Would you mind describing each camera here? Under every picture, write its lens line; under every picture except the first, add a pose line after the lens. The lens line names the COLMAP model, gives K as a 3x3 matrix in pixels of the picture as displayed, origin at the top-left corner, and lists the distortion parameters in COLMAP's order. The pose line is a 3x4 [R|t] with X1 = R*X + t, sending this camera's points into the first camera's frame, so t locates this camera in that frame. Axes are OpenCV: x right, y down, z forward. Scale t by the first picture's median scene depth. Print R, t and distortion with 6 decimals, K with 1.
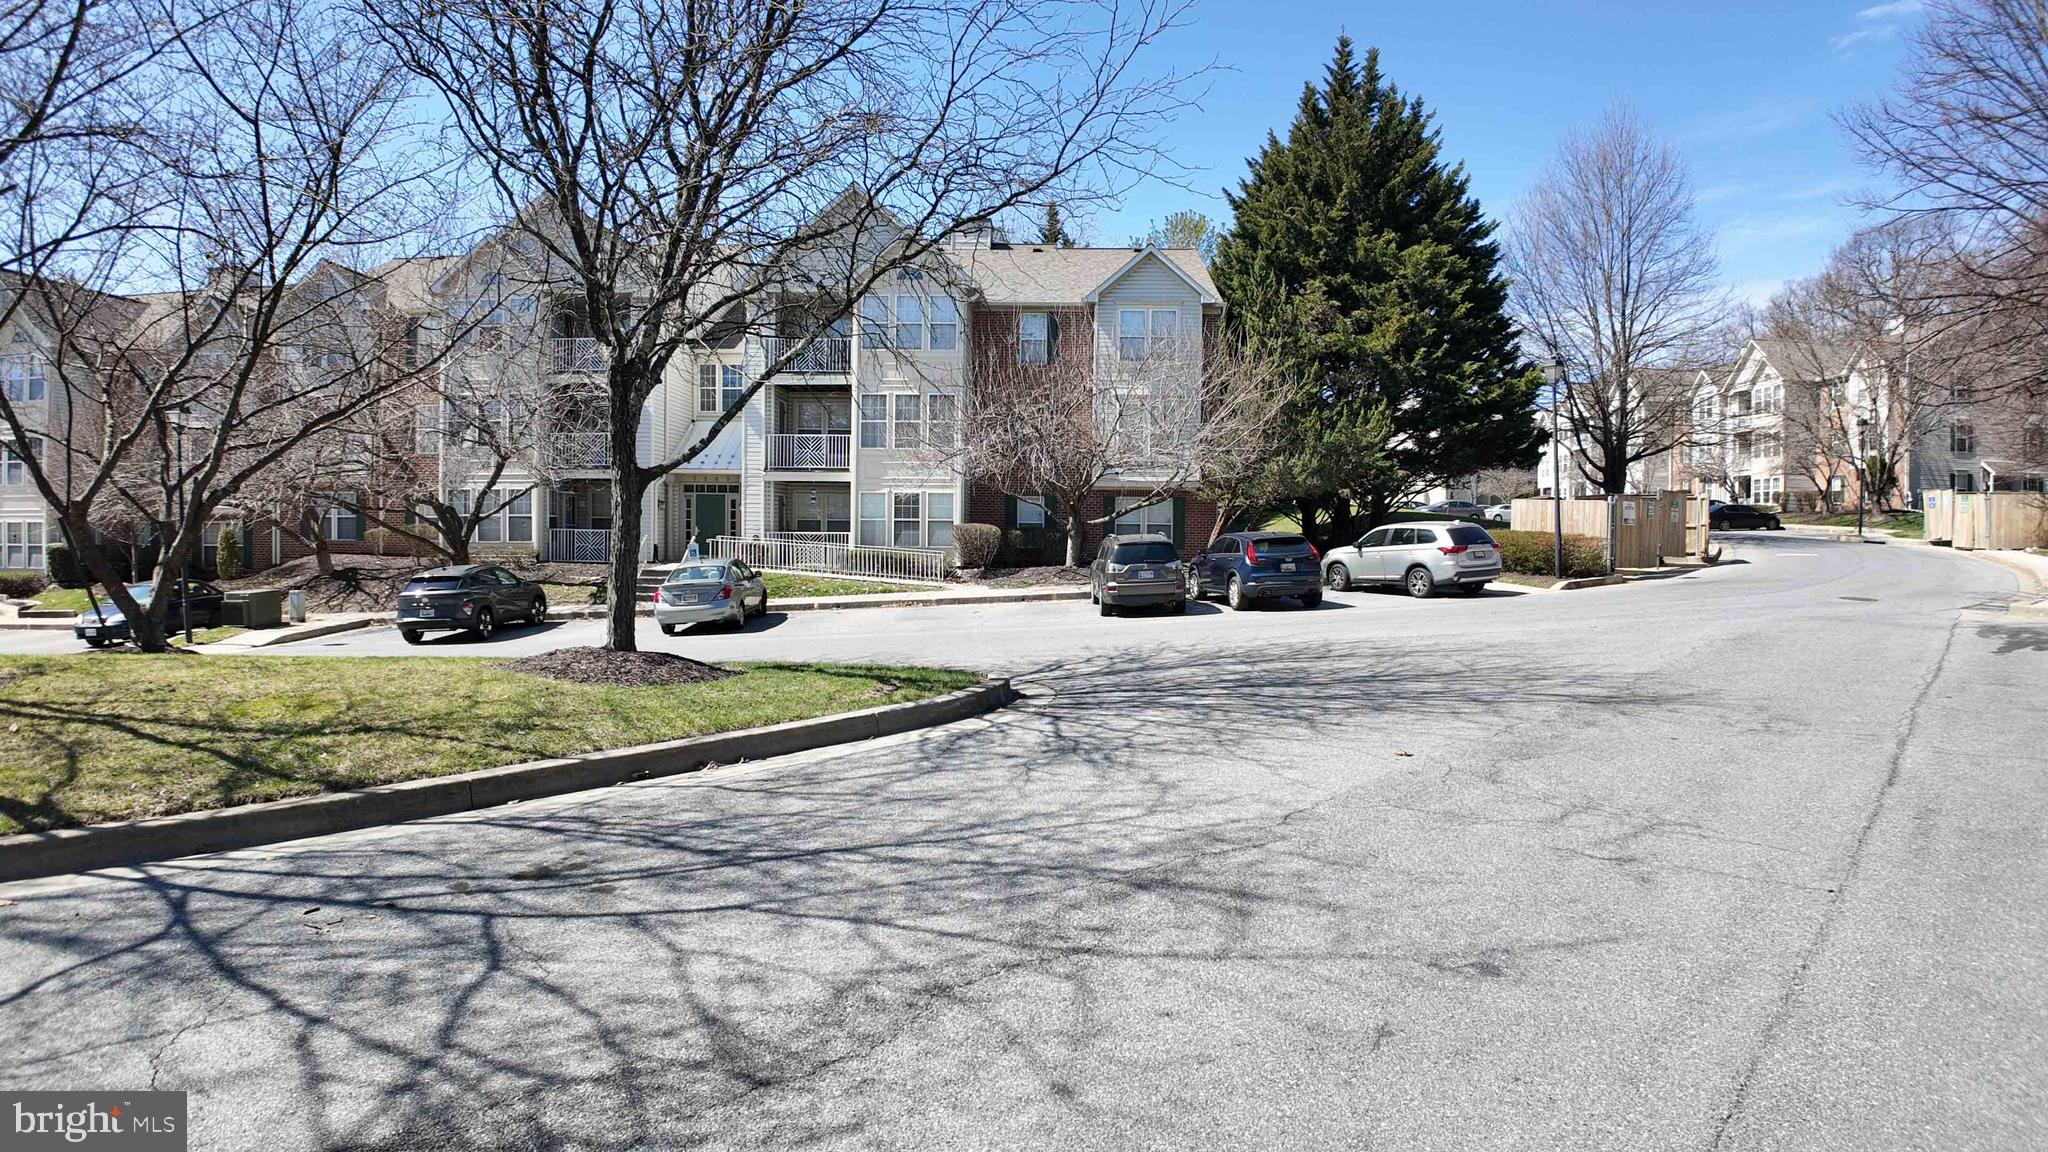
lens RADIAL K [[1067.0, 0, 1062.3], [0, 1067.0, 581.5], [0, 0, 1]] dist [-0.125266, -0.001470]
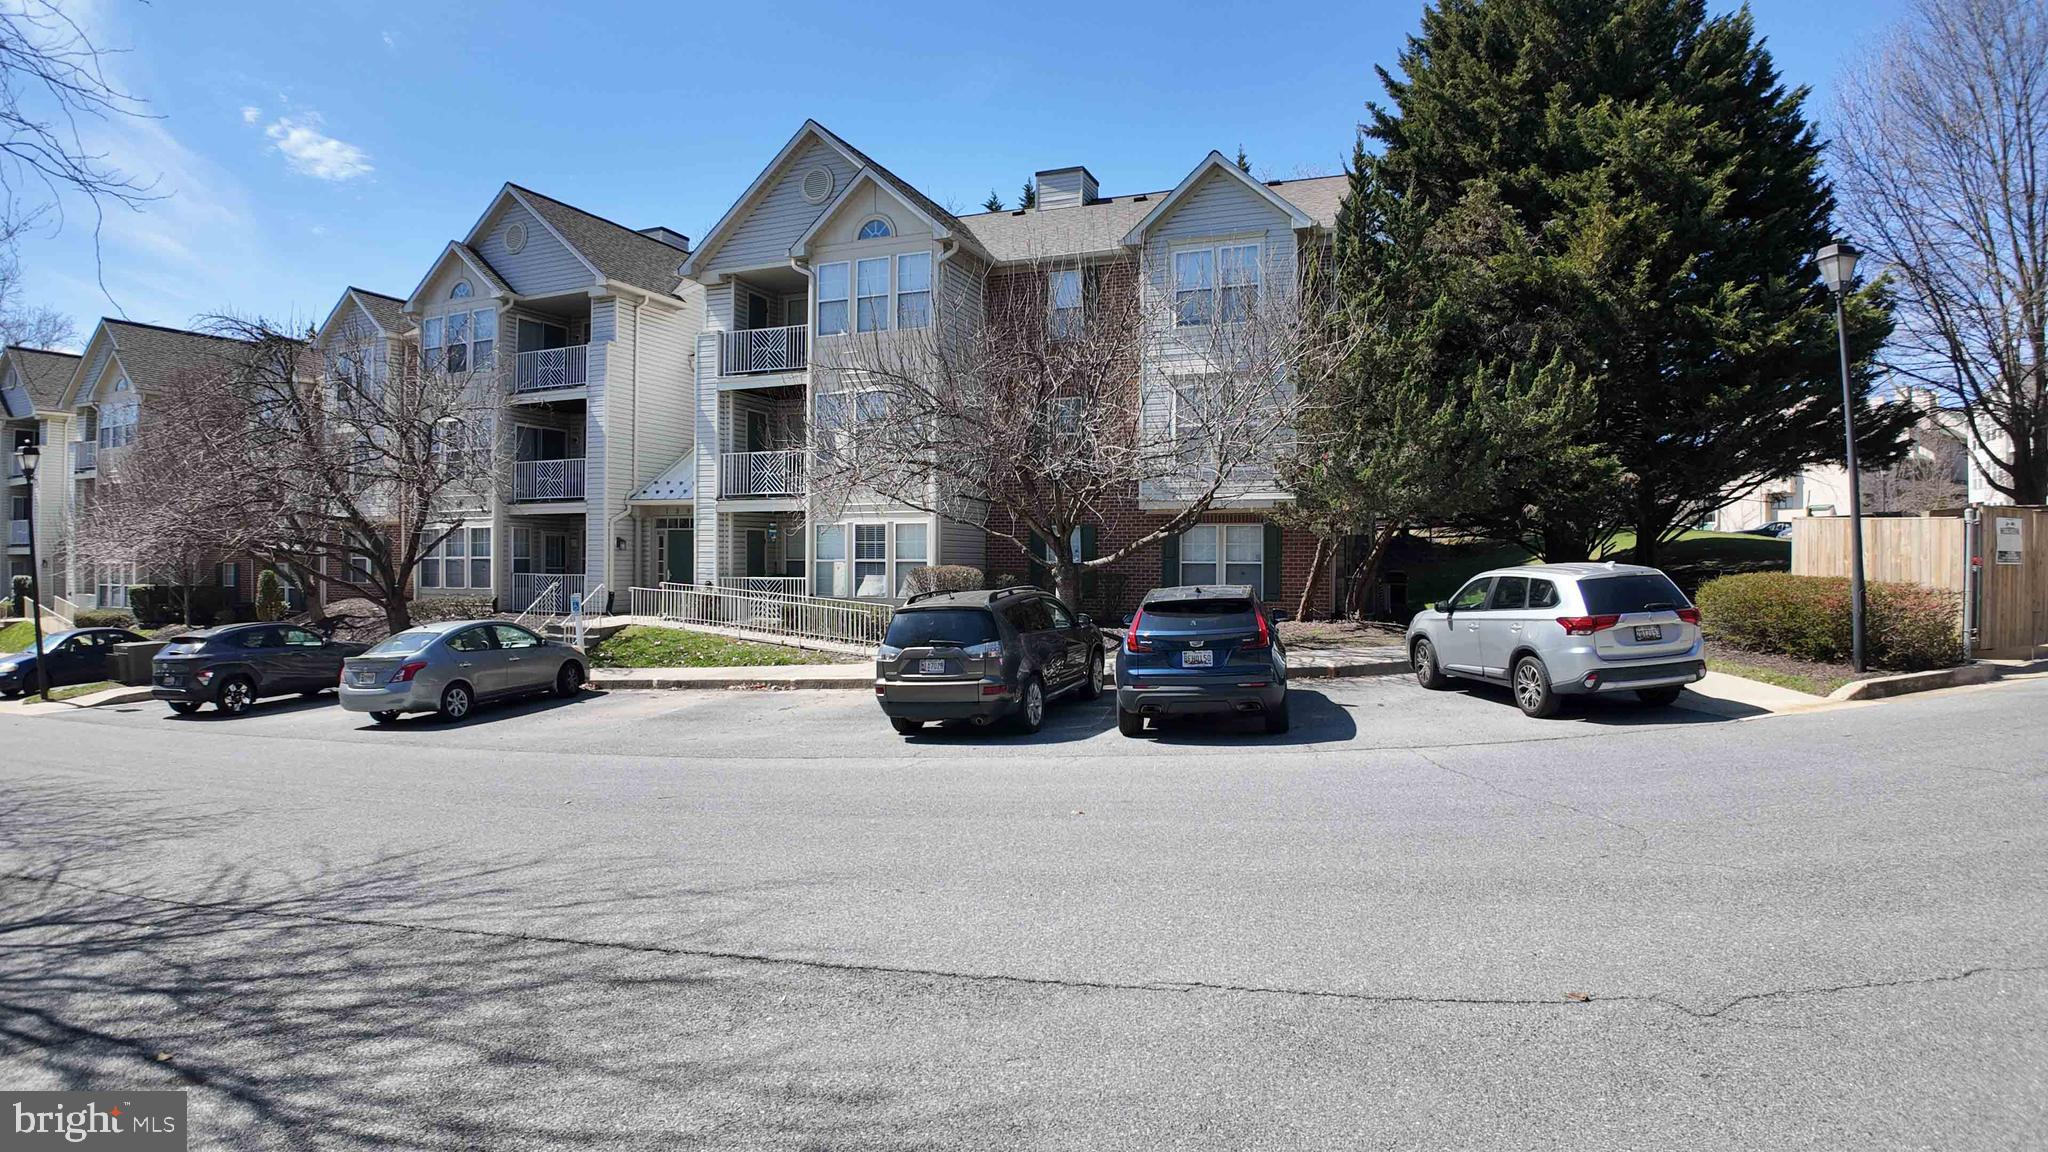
lens RADIAL K [[1103.5, 0, 1021.3], [0, 1103.5, 589.1], [0, 0, 1]] dist [-0.167846, 0.026107]
pose [[0.929808, 0.002177, -0.368038, 0.476117], [-0.009723, 0.999779, -0.018653, -0.053166], [0.367916, 0.020922, 0.929623, 0.693921]]
